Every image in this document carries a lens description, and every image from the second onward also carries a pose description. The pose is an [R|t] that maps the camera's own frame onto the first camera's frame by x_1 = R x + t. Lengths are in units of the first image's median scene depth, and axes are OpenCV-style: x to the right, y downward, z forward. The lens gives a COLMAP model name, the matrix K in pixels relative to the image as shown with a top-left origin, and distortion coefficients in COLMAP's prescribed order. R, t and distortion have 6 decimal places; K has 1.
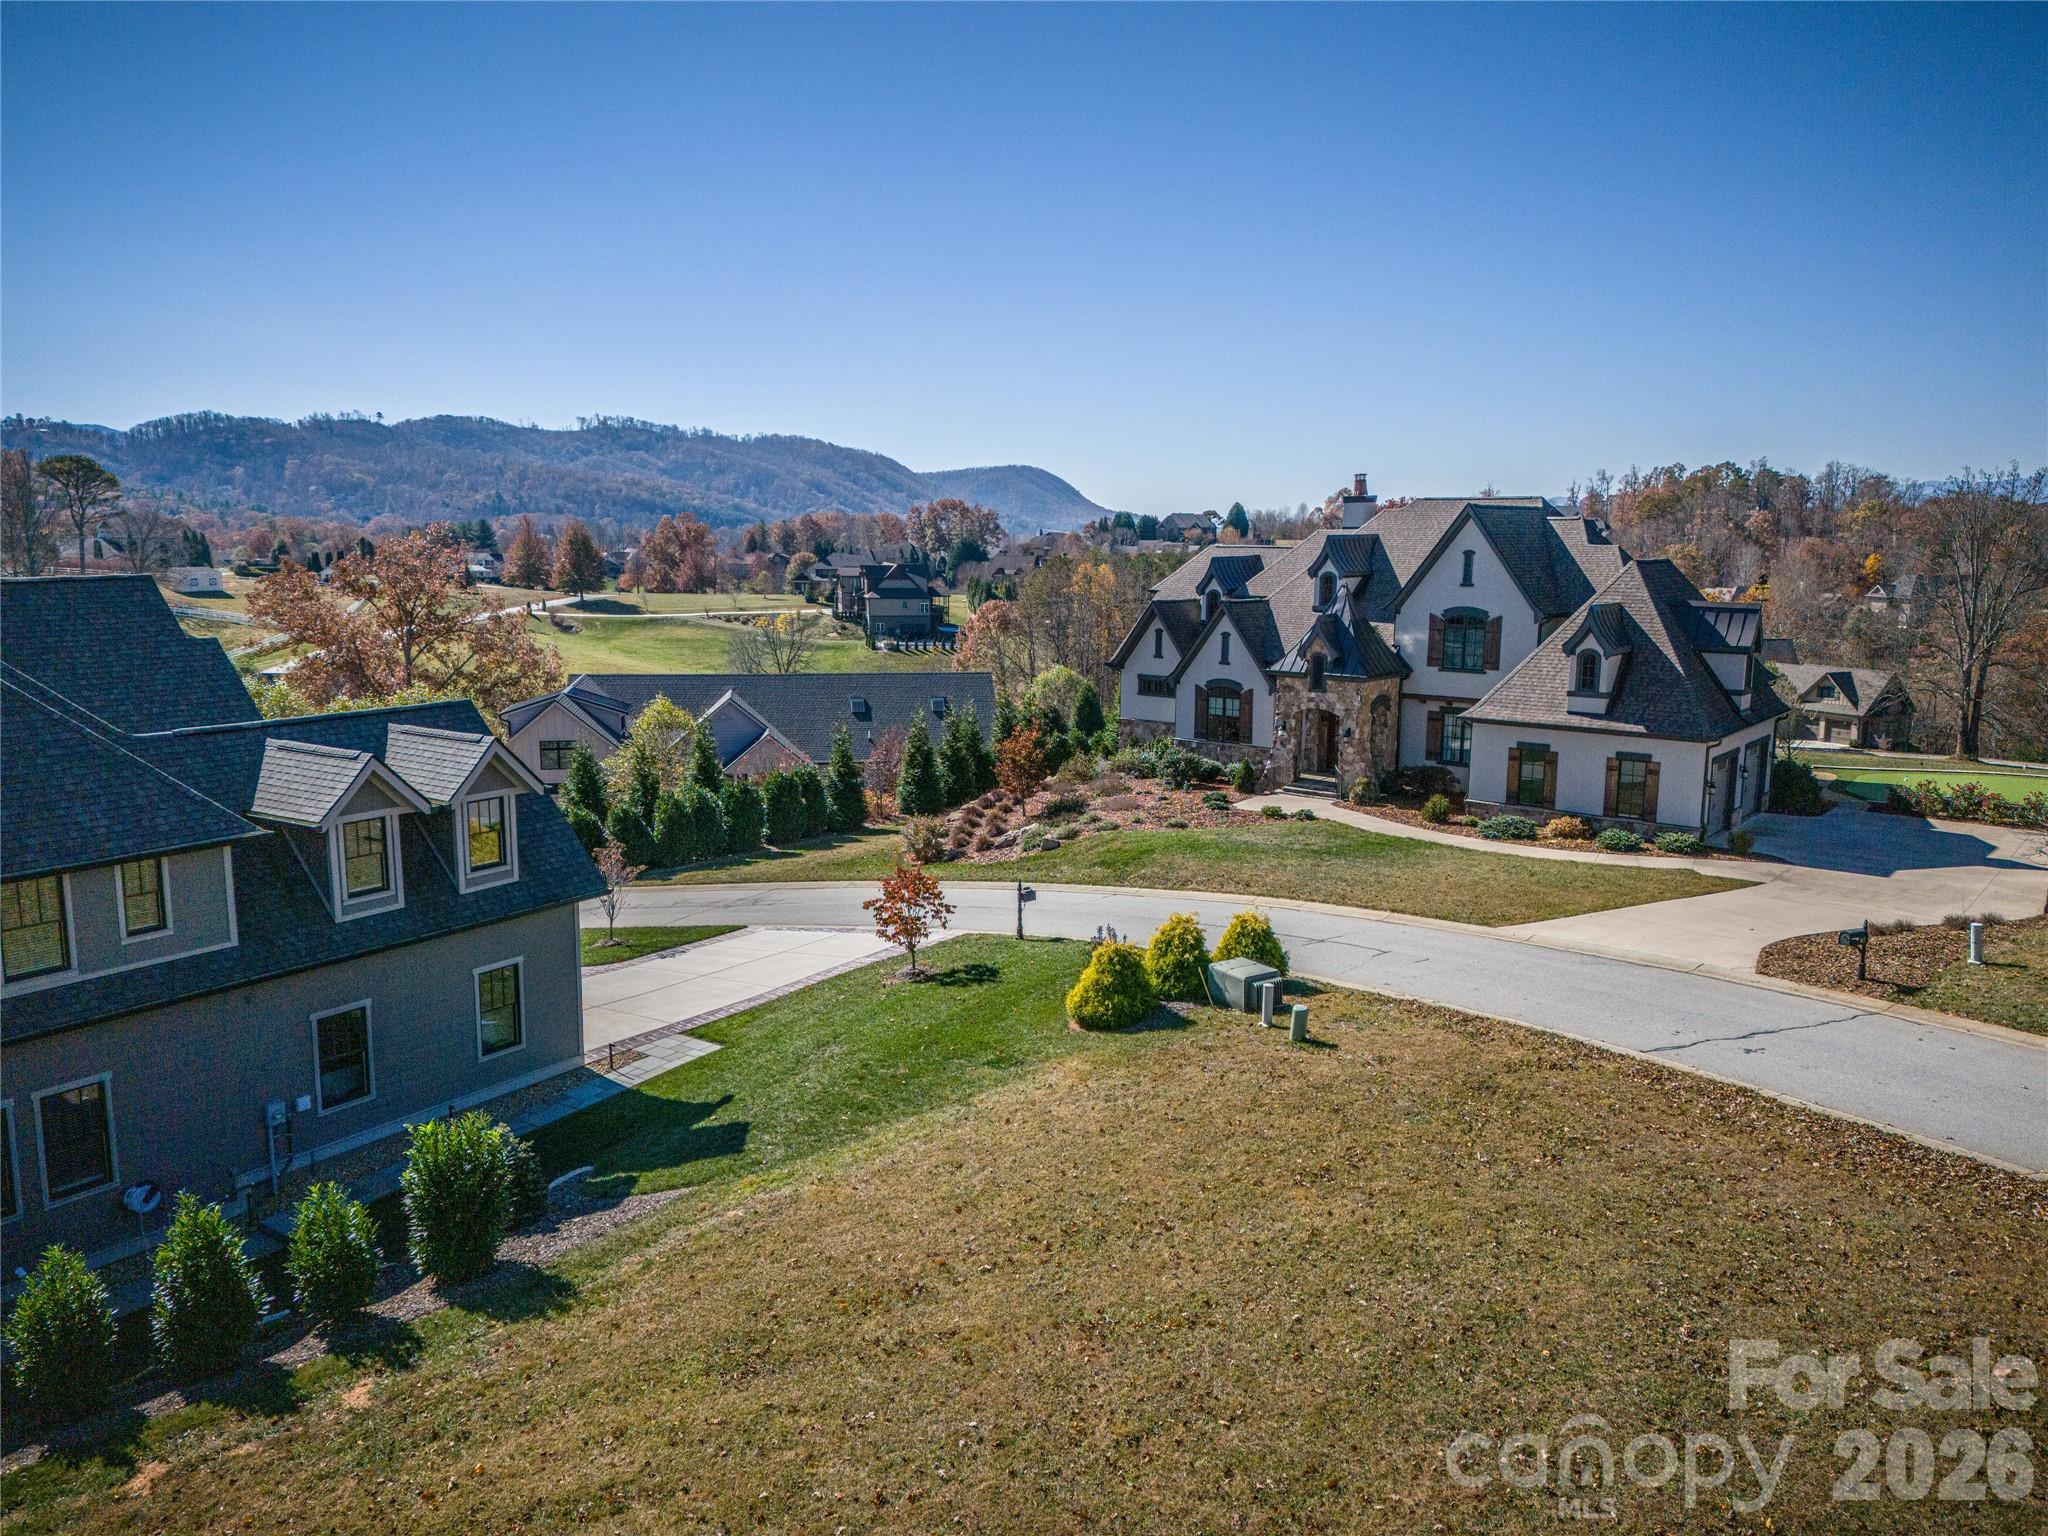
lens RADIAL K [[1482.1, 0, 1031.7], [0, 1482.1, 763.3], [0, 0, 1]] dist [0.062729, -0.056333]
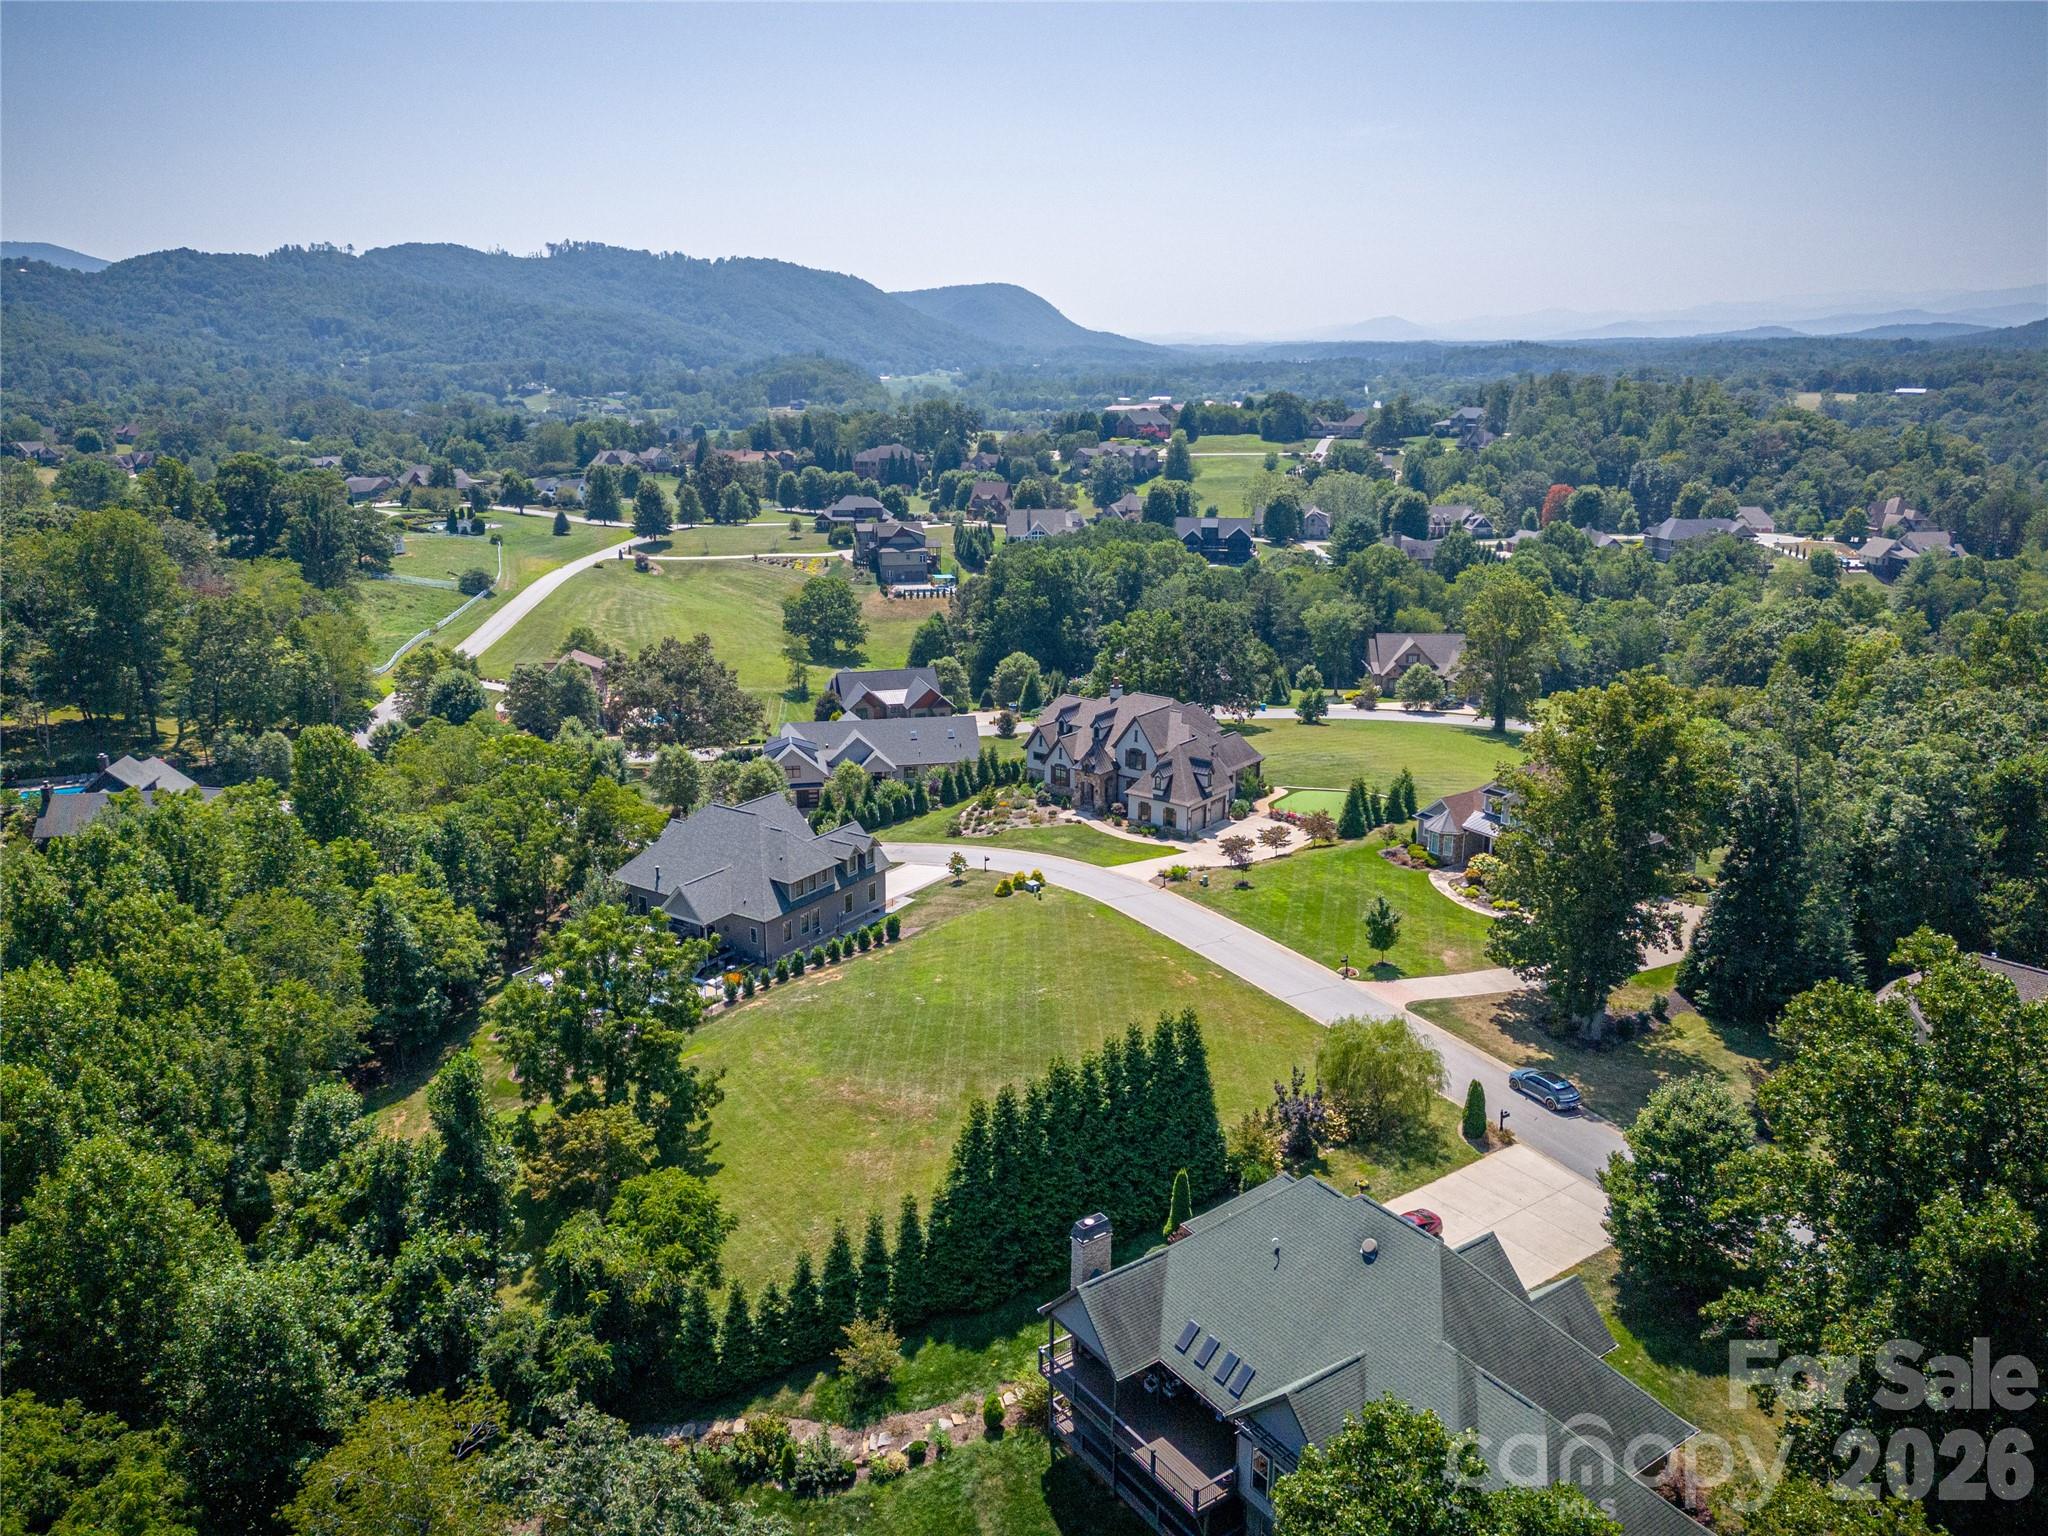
lens RADIAL K [[1482.1, 0, 1034.7], [0, 1482.1, 763.5], [0, 0, 1]] dist [0.062729, -0.056333]
pose [[0.999883, -0.007022, 0.013616, 0.040228], [0.005387, 0.993163, 0.116610, -0.353559], [-0.014341, -0.116523, 0.993084, -1.629098]]
